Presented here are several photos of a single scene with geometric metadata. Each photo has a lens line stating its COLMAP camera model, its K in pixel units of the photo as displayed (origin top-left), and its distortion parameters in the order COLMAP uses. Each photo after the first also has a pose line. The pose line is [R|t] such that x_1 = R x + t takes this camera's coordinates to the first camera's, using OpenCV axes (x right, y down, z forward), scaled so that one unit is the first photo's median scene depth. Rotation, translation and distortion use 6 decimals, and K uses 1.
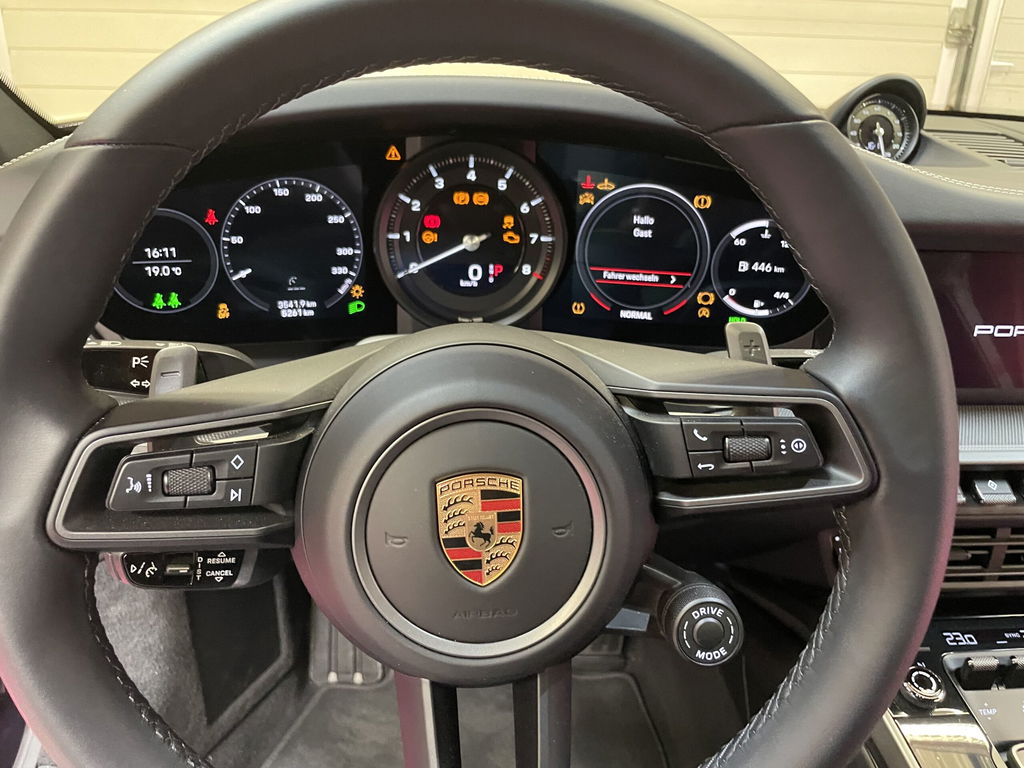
lens RADIAL K [[771.7, 0, 510.5], [0, 771.7, 386.8], [0, 0, 1]] dist [0.052383, -0.016750]
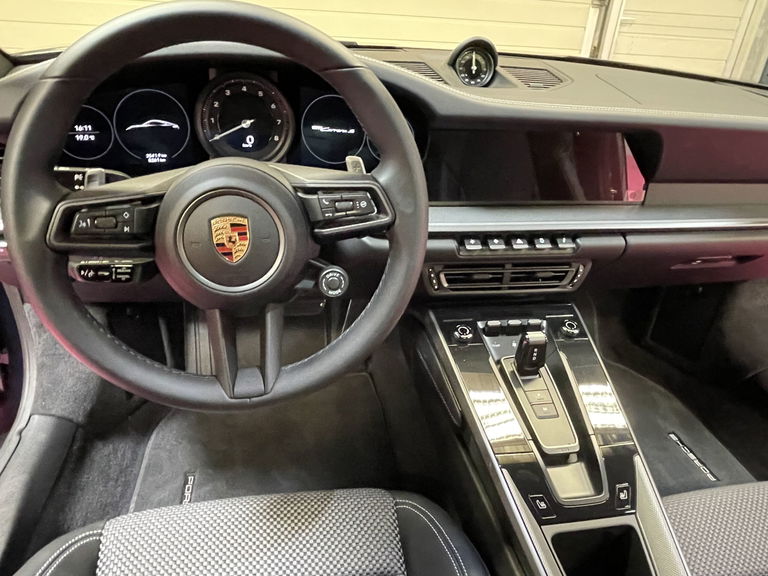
lens RADIAL K [[530.0, 0, 383.6], [0, 530.0, 290.3], [0, 0, 1]] dist [0.010654, -0.006274]
pose [[0.995334, -0.026146, 0.092876, 0.225357], [0.016755, 0.994797, 0.100494, 0.147385], [-0.095021, -0.098469, 0.990593, -0.580263]]
